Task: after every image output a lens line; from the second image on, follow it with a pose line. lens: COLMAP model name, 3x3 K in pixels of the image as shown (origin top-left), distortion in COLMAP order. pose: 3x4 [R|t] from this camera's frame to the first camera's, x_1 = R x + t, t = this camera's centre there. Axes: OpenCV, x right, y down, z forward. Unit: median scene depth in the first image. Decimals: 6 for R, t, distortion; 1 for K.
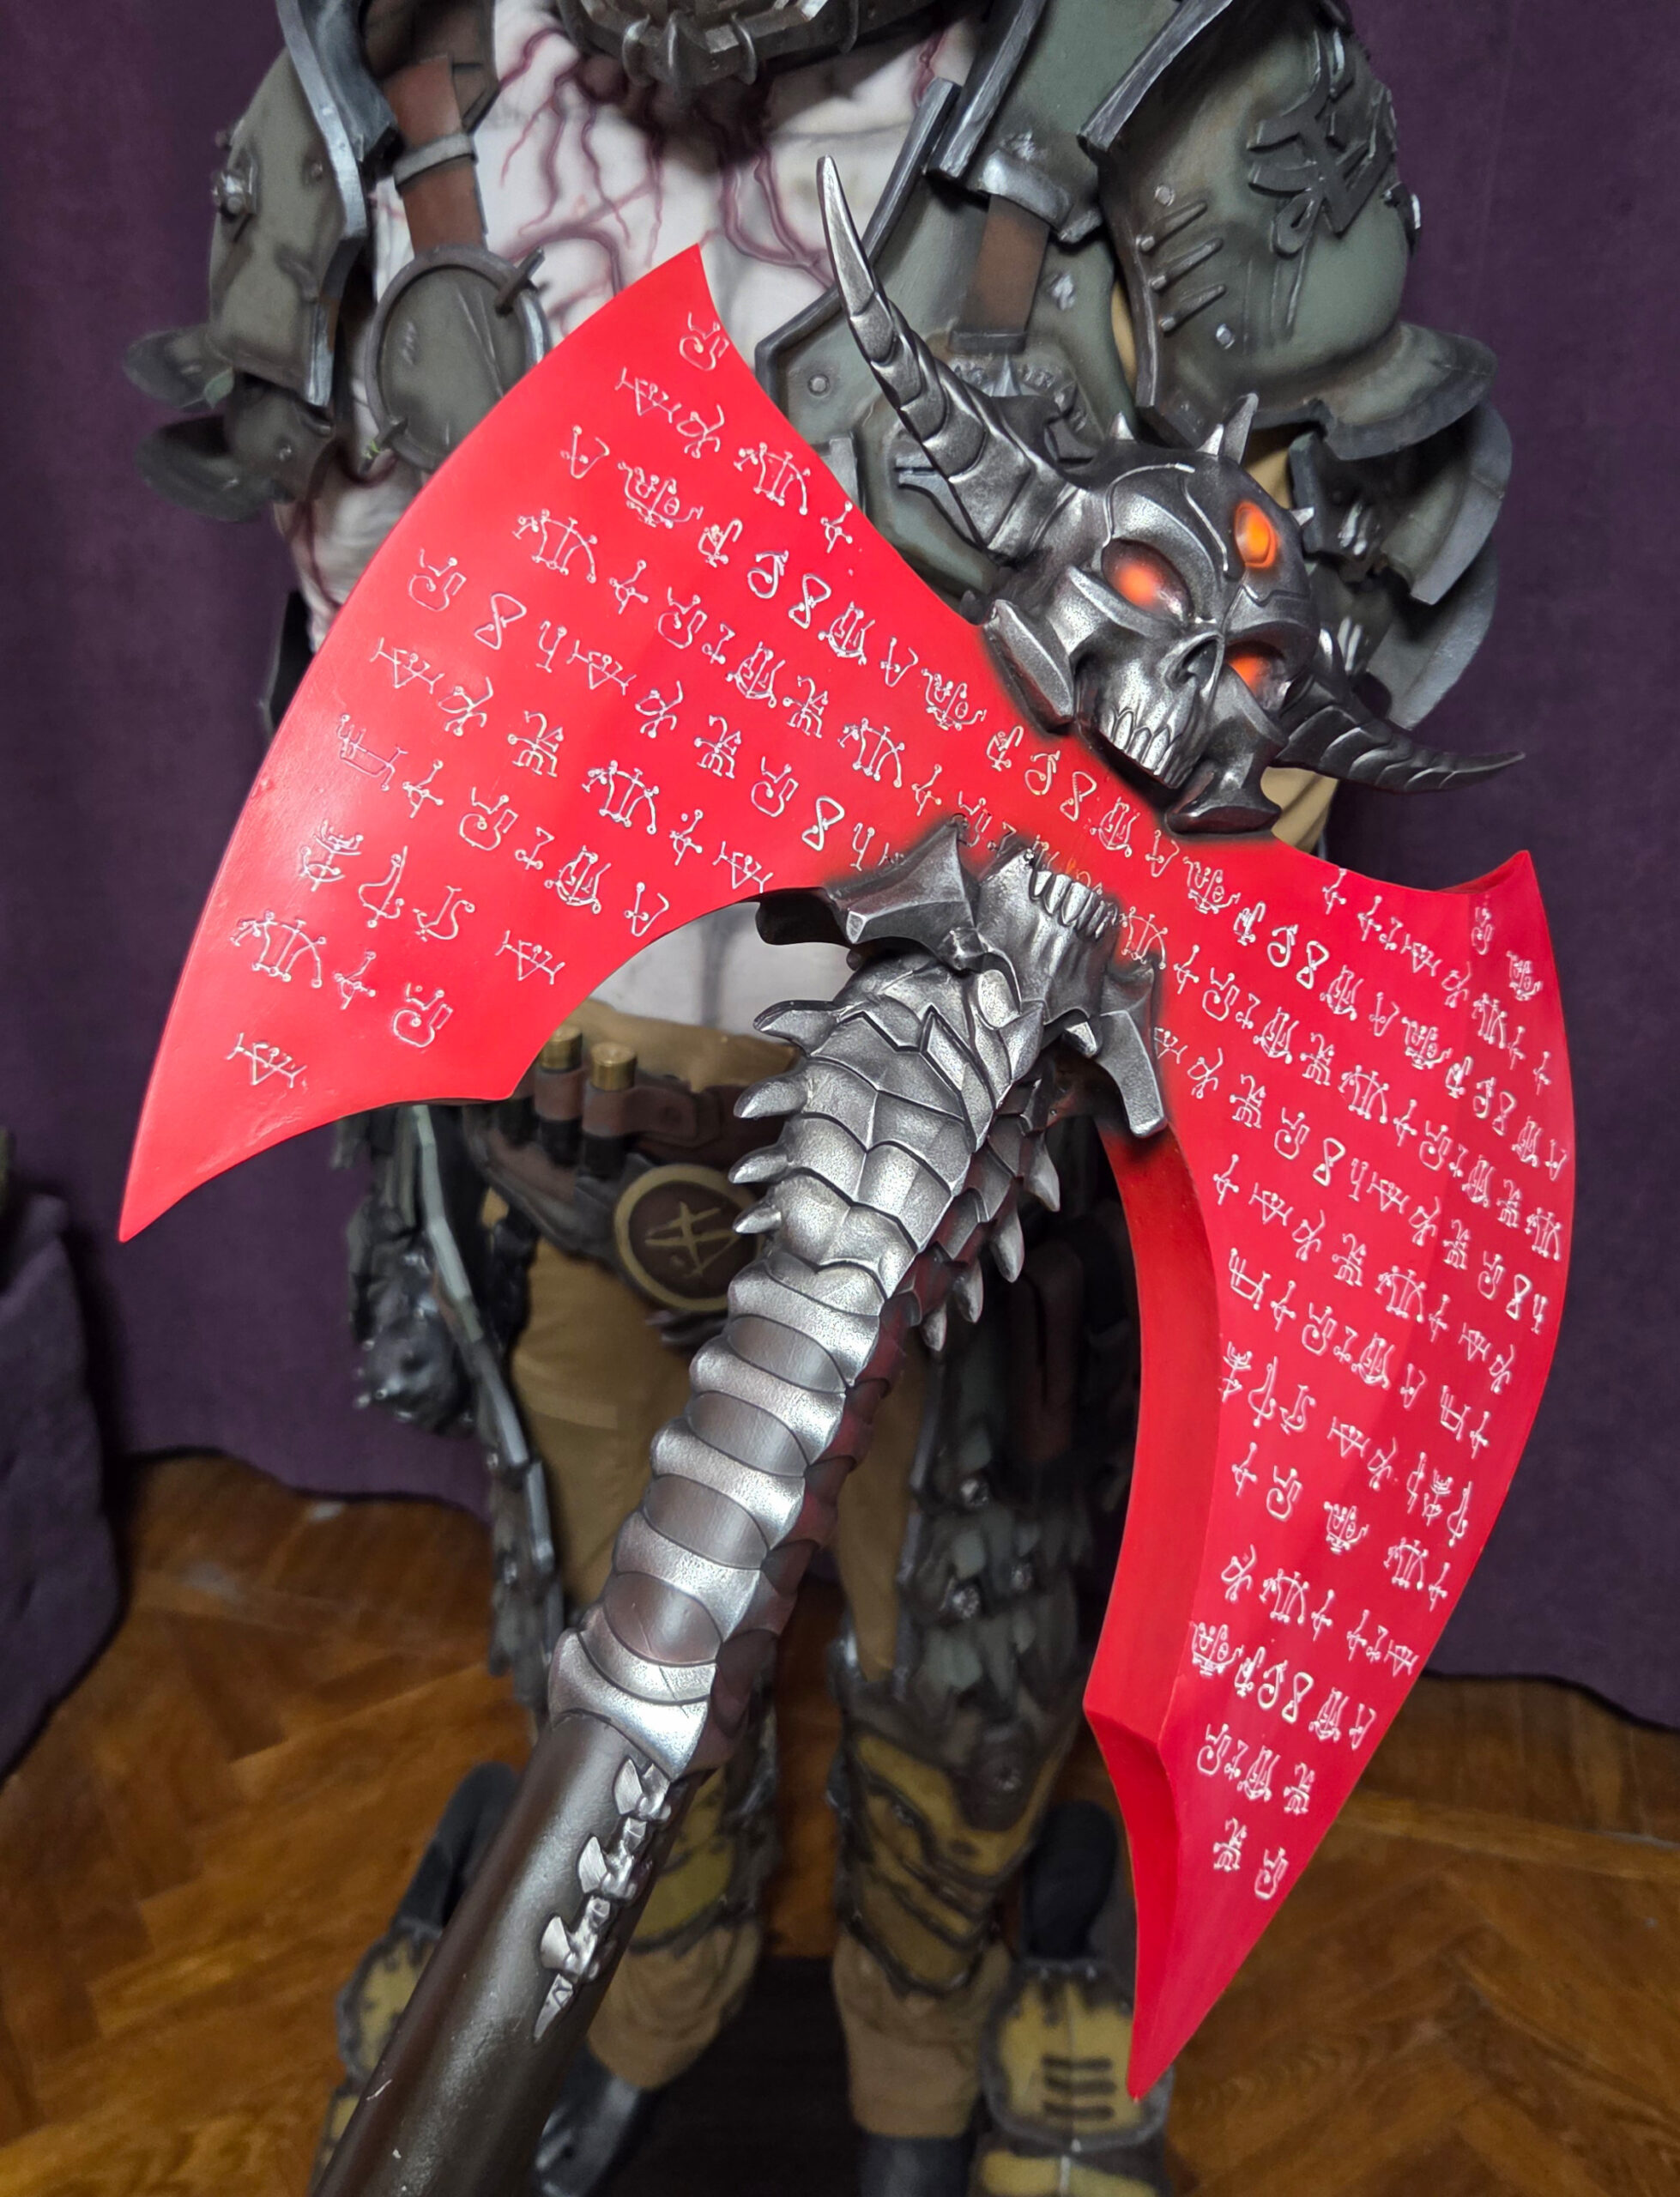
lens RADIAL K [[1983.6, 0, 816.4], [0, 1983.6, 909.0], [0, 0, 1]] dist [0.019848, -0.003823]
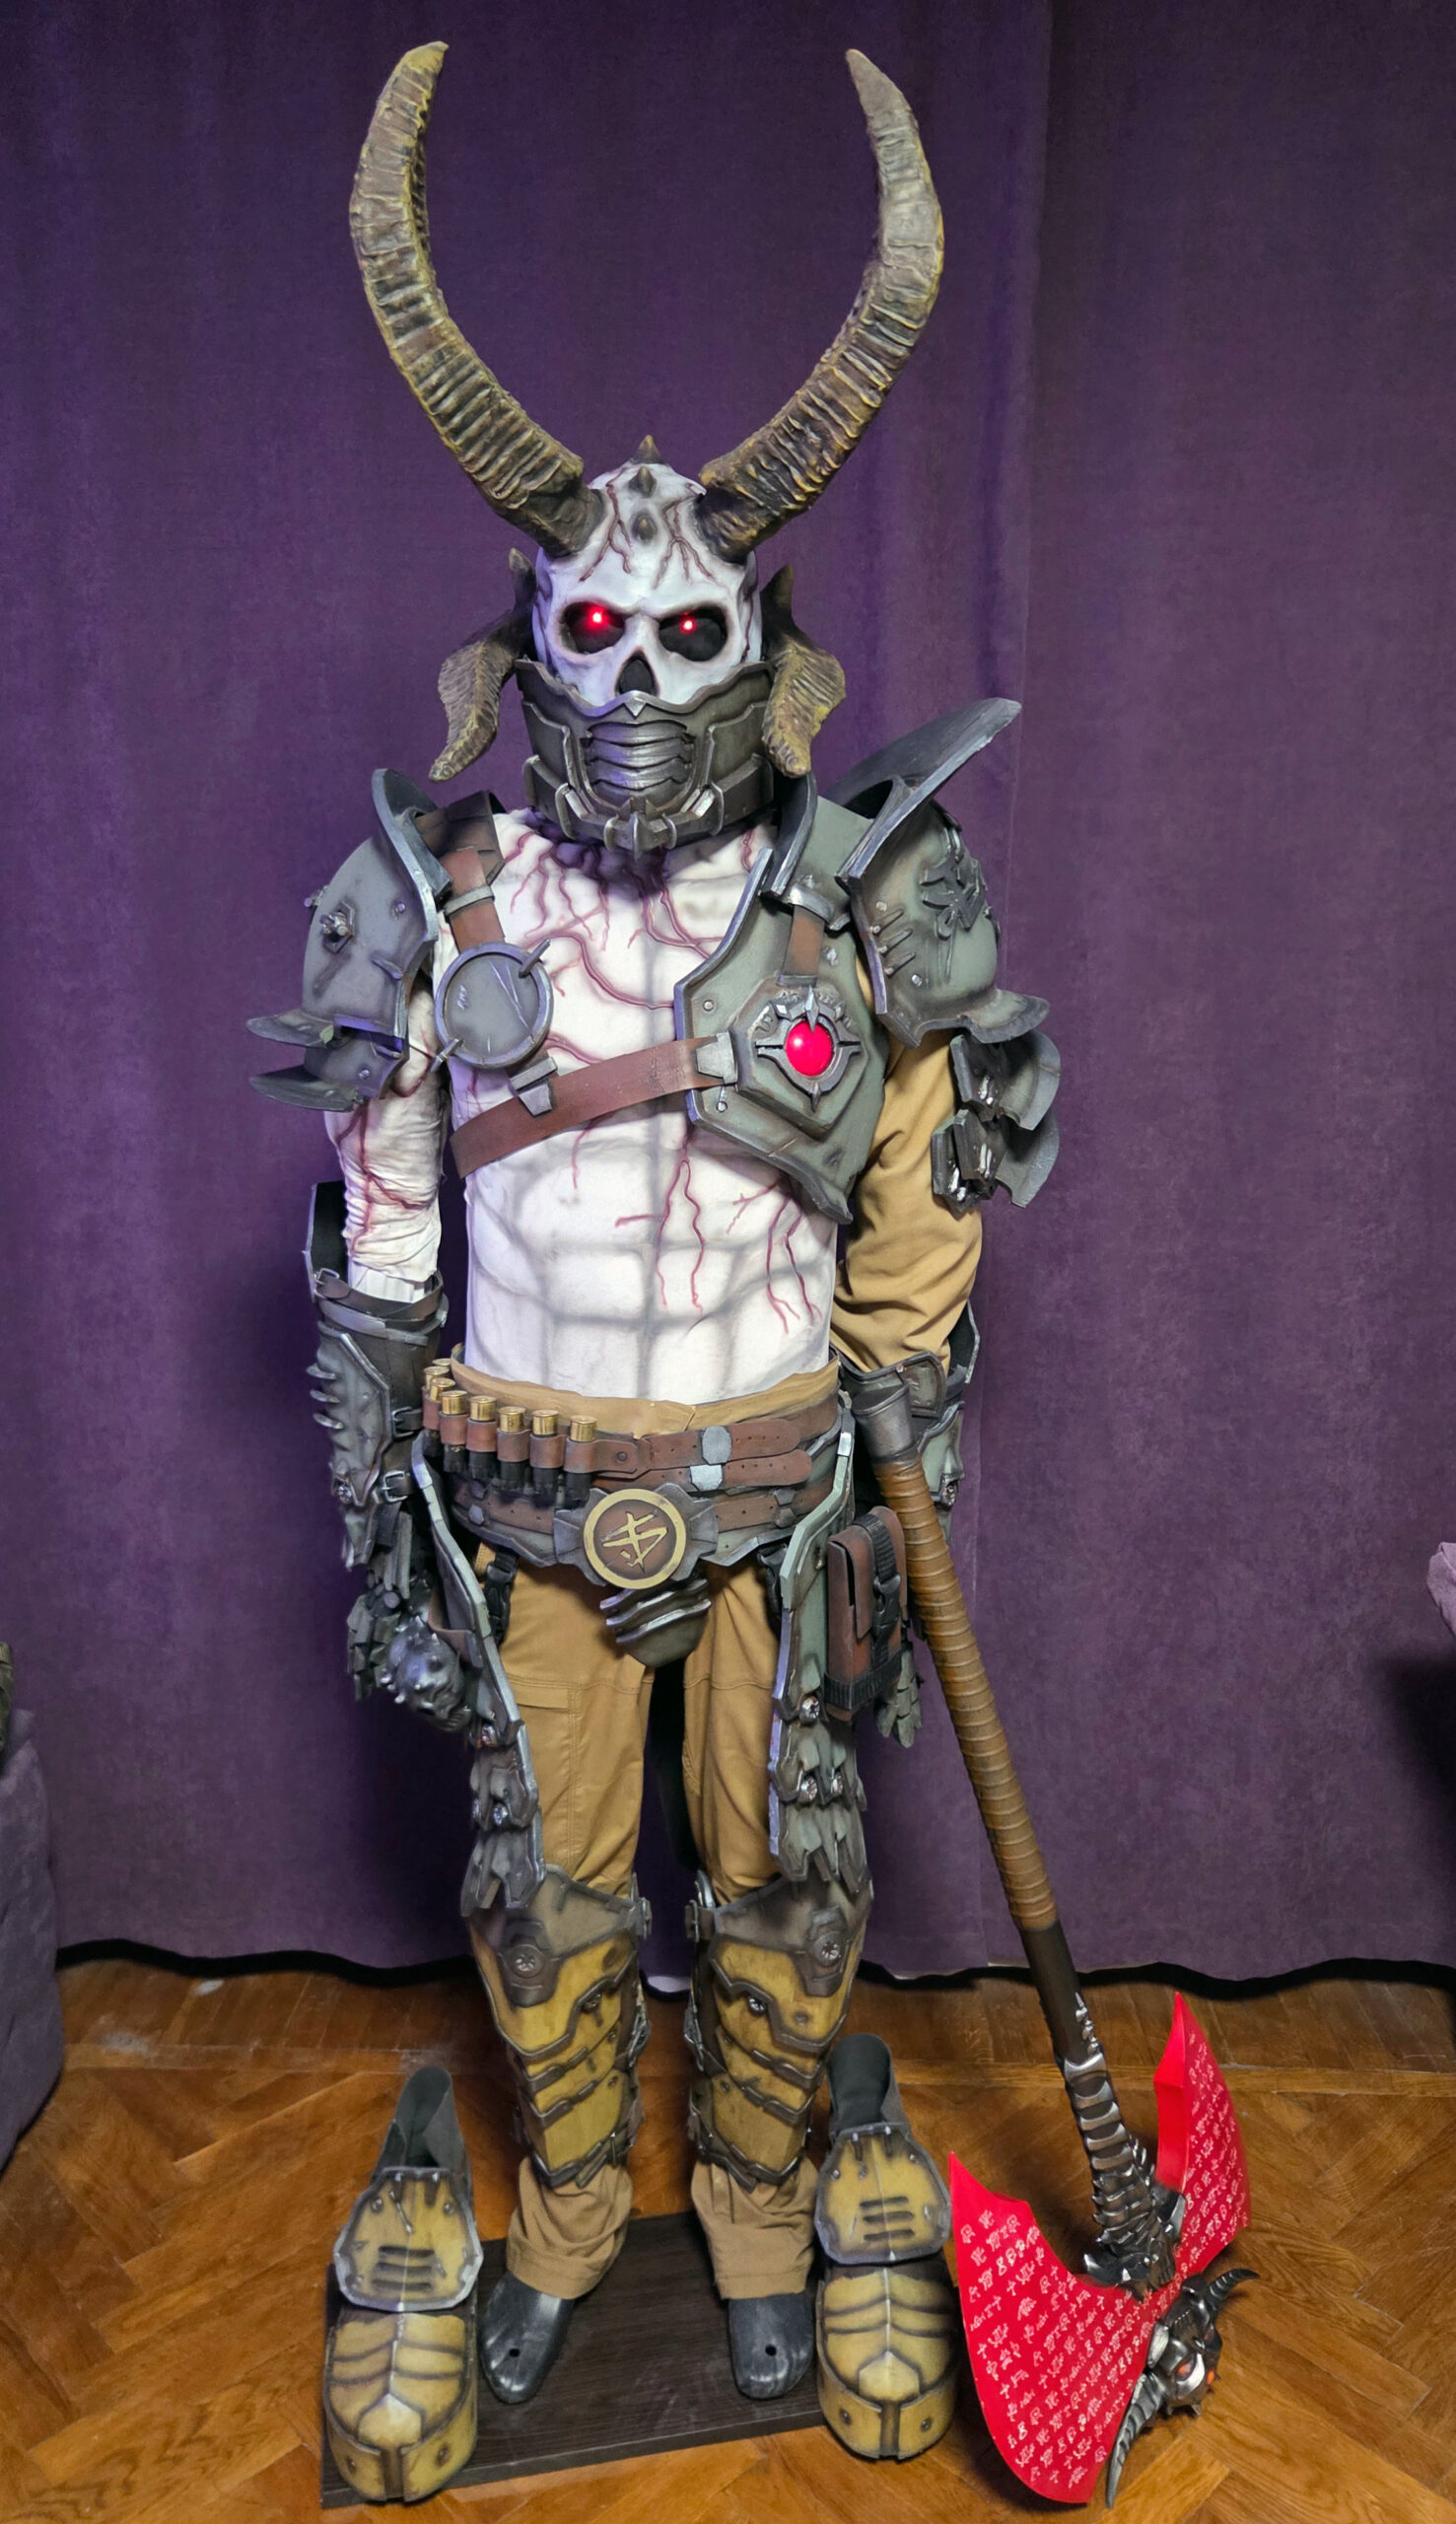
lens RADIAL K [[1675.0, 0, 682.9], [0, 1675.0, 1286.8], [0, 0, 1]] dist [0.020765, -0.001899]
pose [[0.984756, -0.049378, 0.166784, -0.228136], [0.082663, 0.976514, -0.198965, 0.228668], [-0.153042, 0.209719, 0.965710, -0.335111]]
